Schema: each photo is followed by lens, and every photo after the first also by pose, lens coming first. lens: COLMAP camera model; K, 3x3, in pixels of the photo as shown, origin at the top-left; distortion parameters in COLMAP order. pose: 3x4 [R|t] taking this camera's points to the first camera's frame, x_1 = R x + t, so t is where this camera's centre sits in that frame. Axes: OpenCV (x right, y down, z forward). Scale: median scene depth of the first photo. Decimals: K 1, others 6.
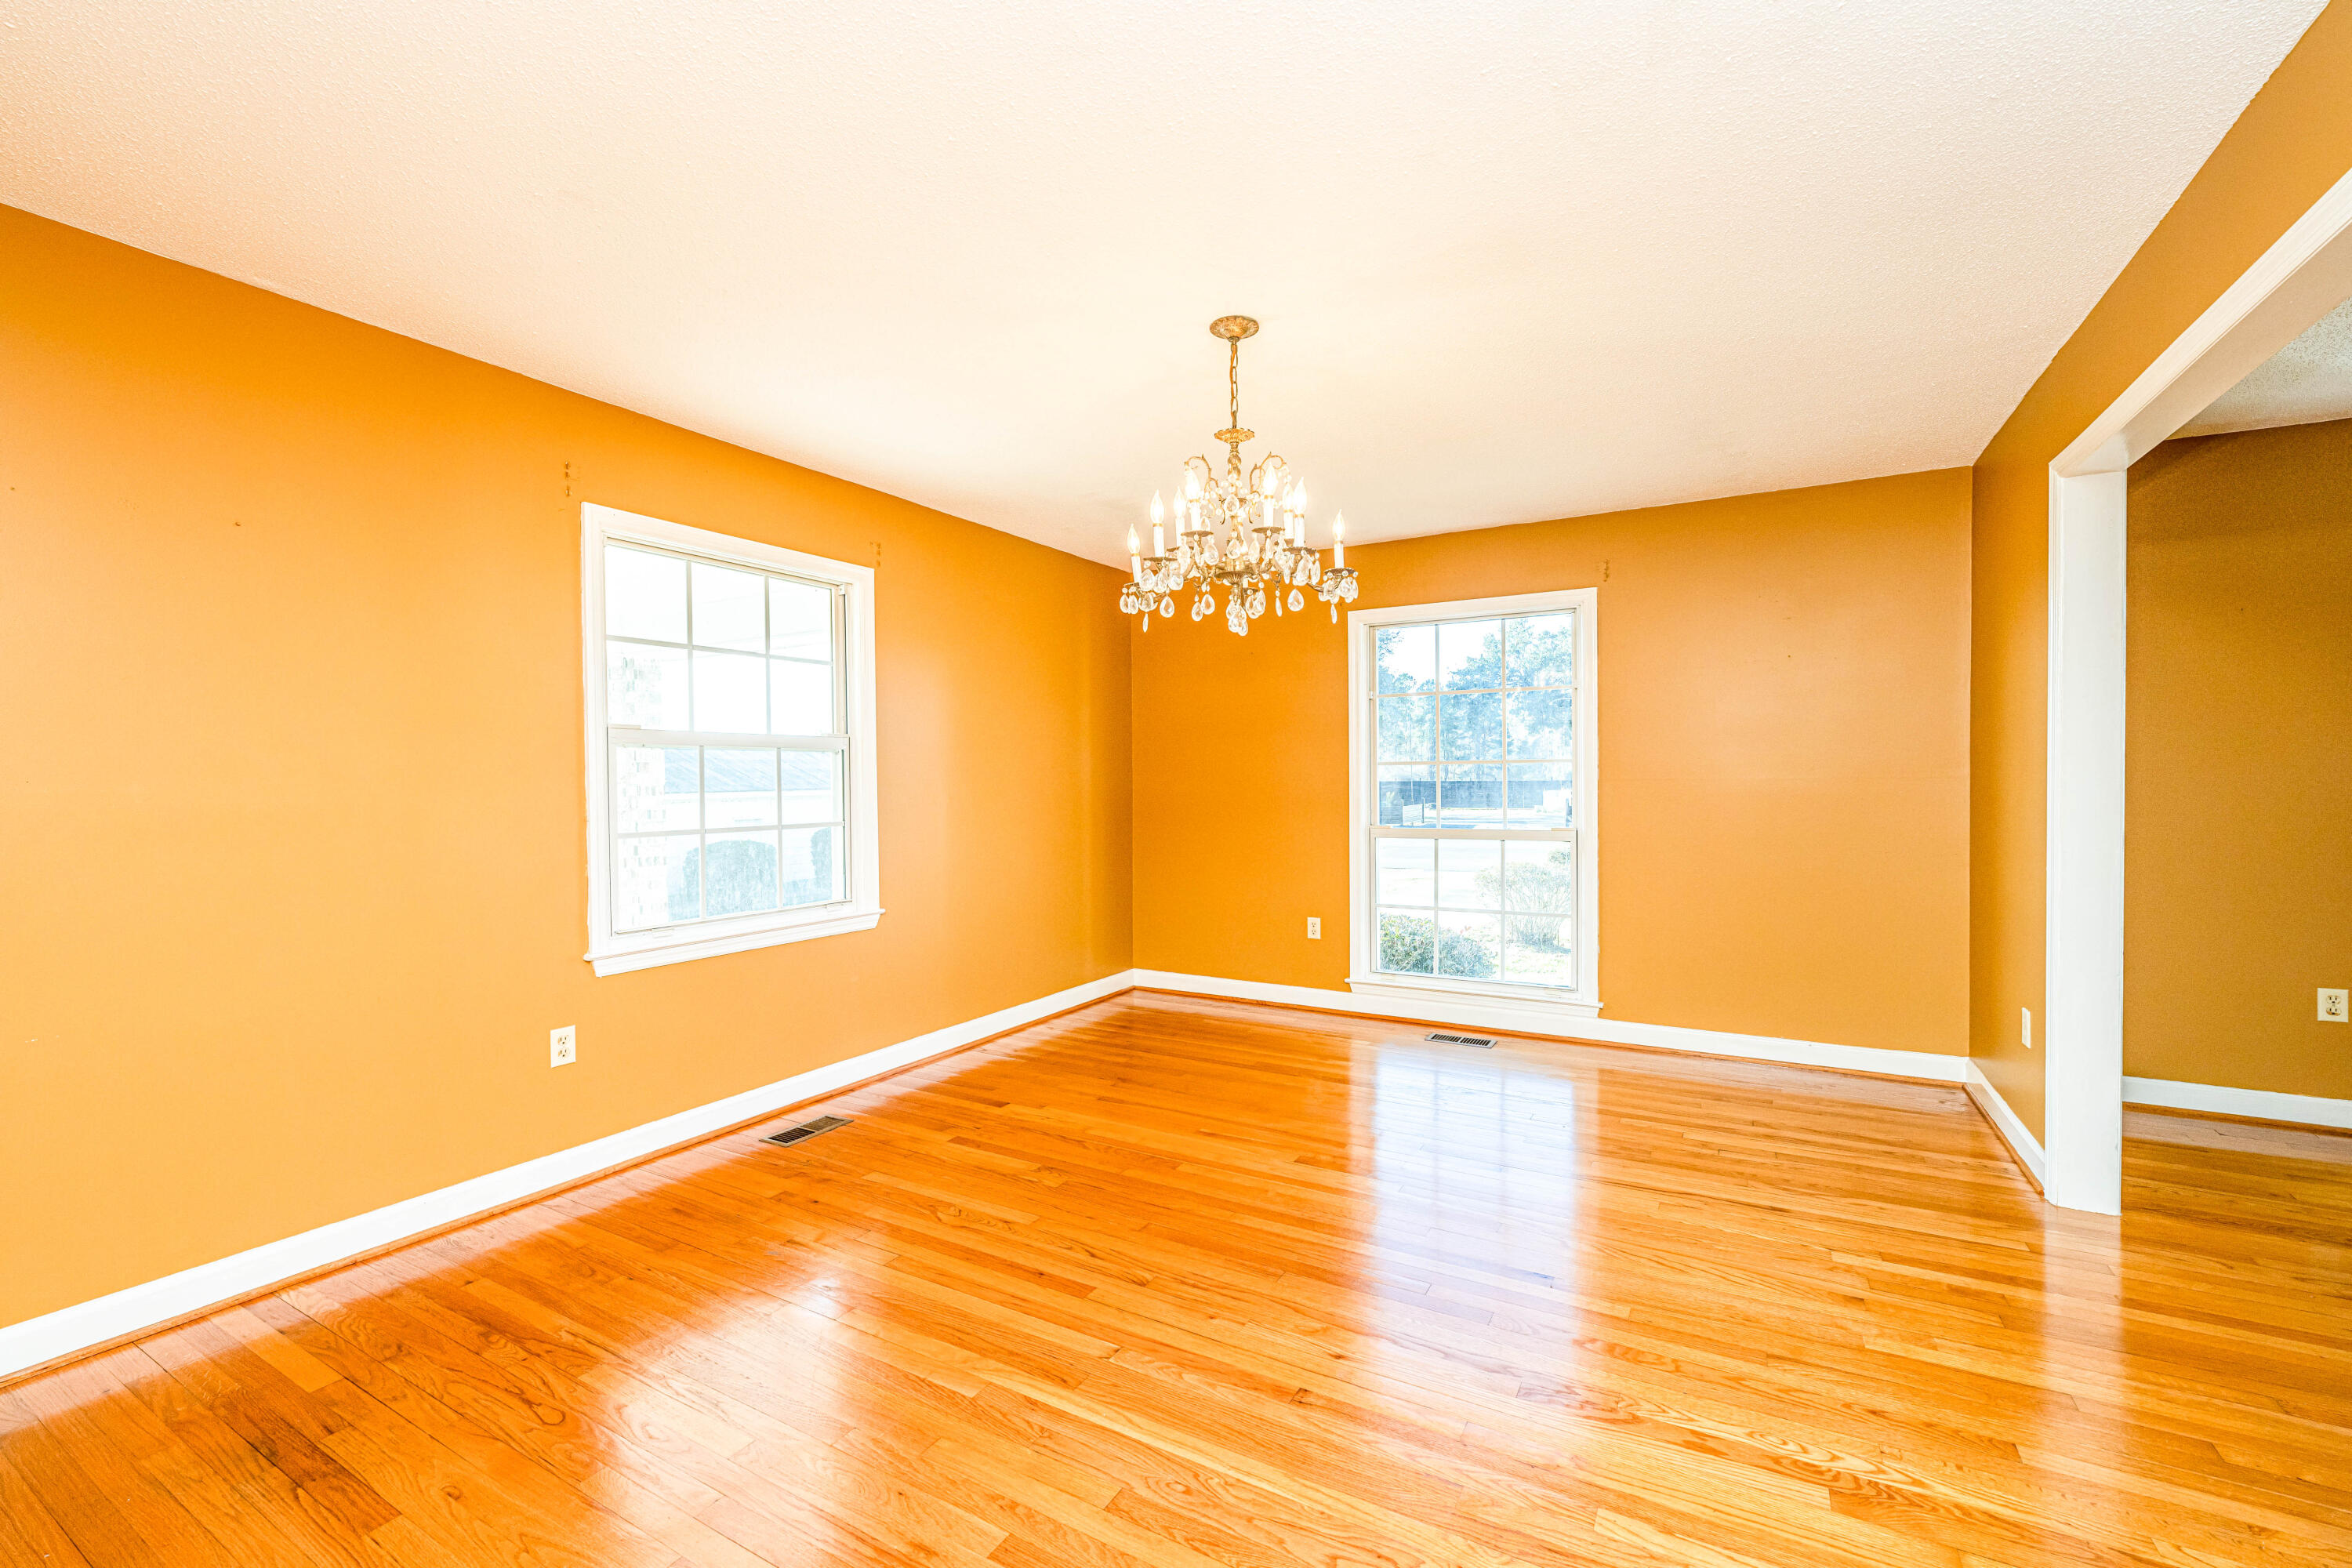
lens RADIAL K [[960.0, 0, 1172.9], [0, 960.0, 776.9], [0, 0, 1]] dist [-0.003538, -0.000168]
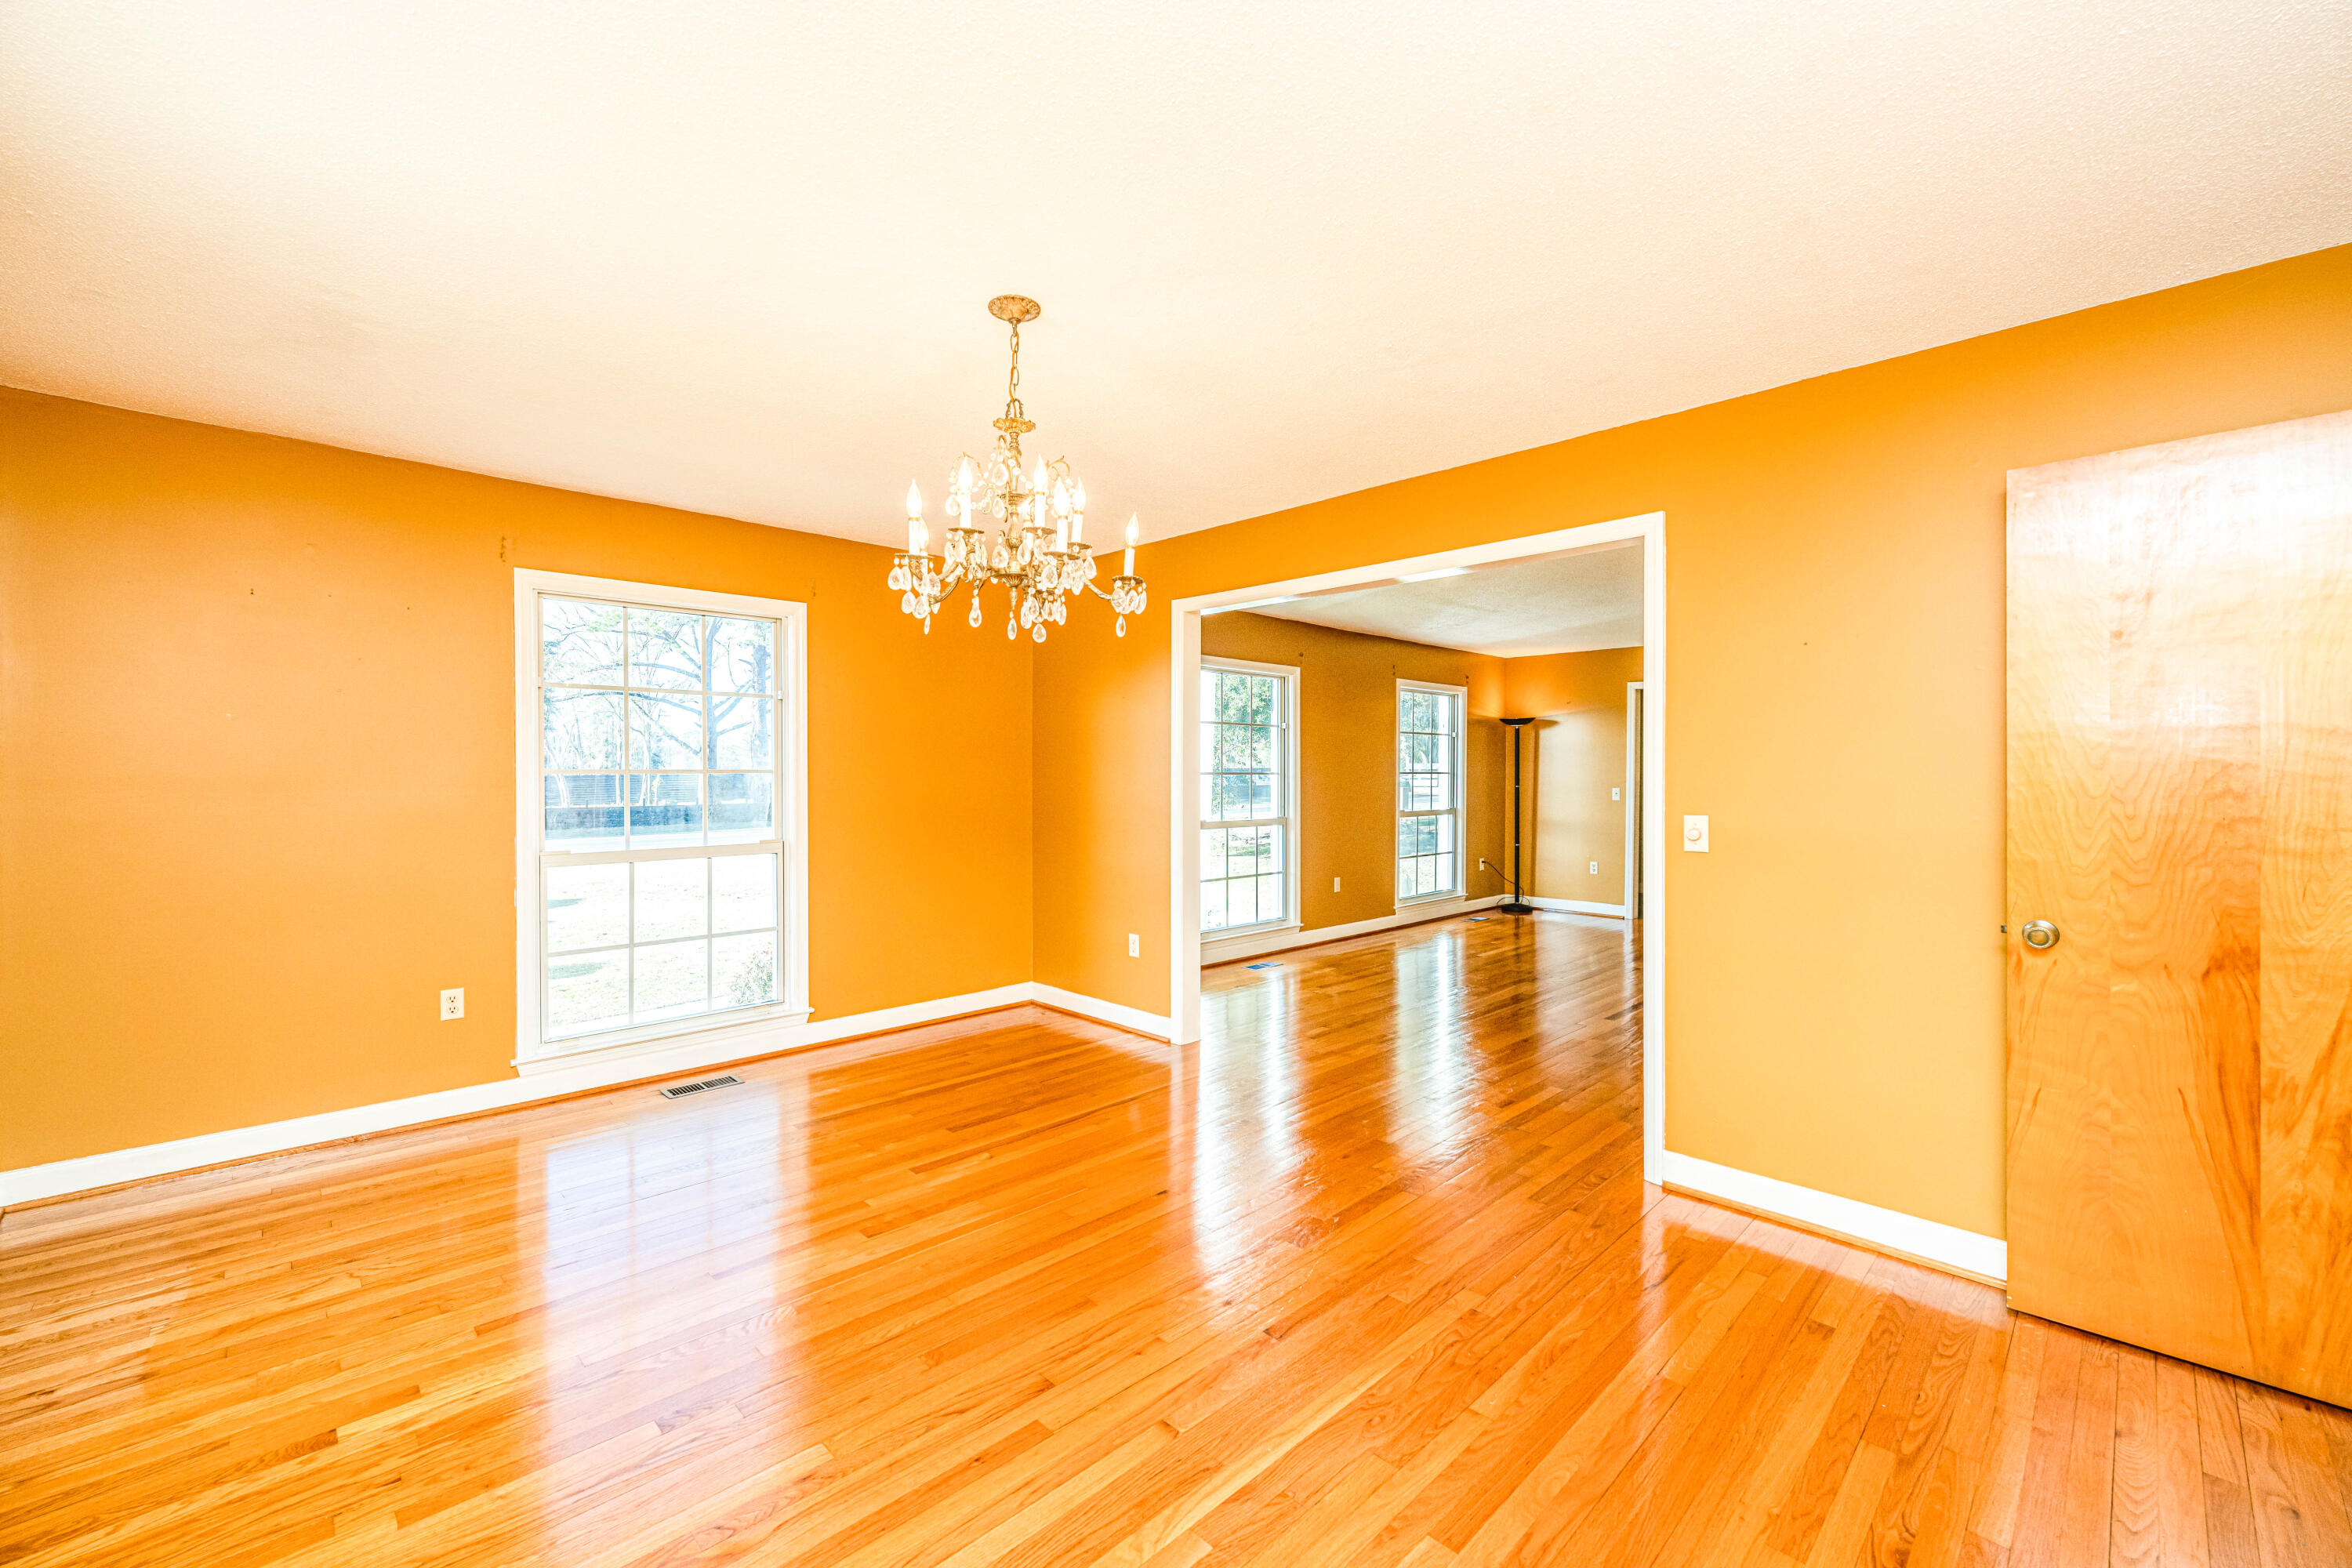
lens RADIAL K [[960.0, 0, 1172.9], [0, 960.0, 776.9], [0, 0, 1]] dist [-0.003538, -0.000168]
pose [[0.278511, 0.004551, 0.960422, -0.719303], [-0.006442, 0.999975, -0.002870, -0.019748], [-0.960411, -0.005388, 0.278533, 0.559684]]
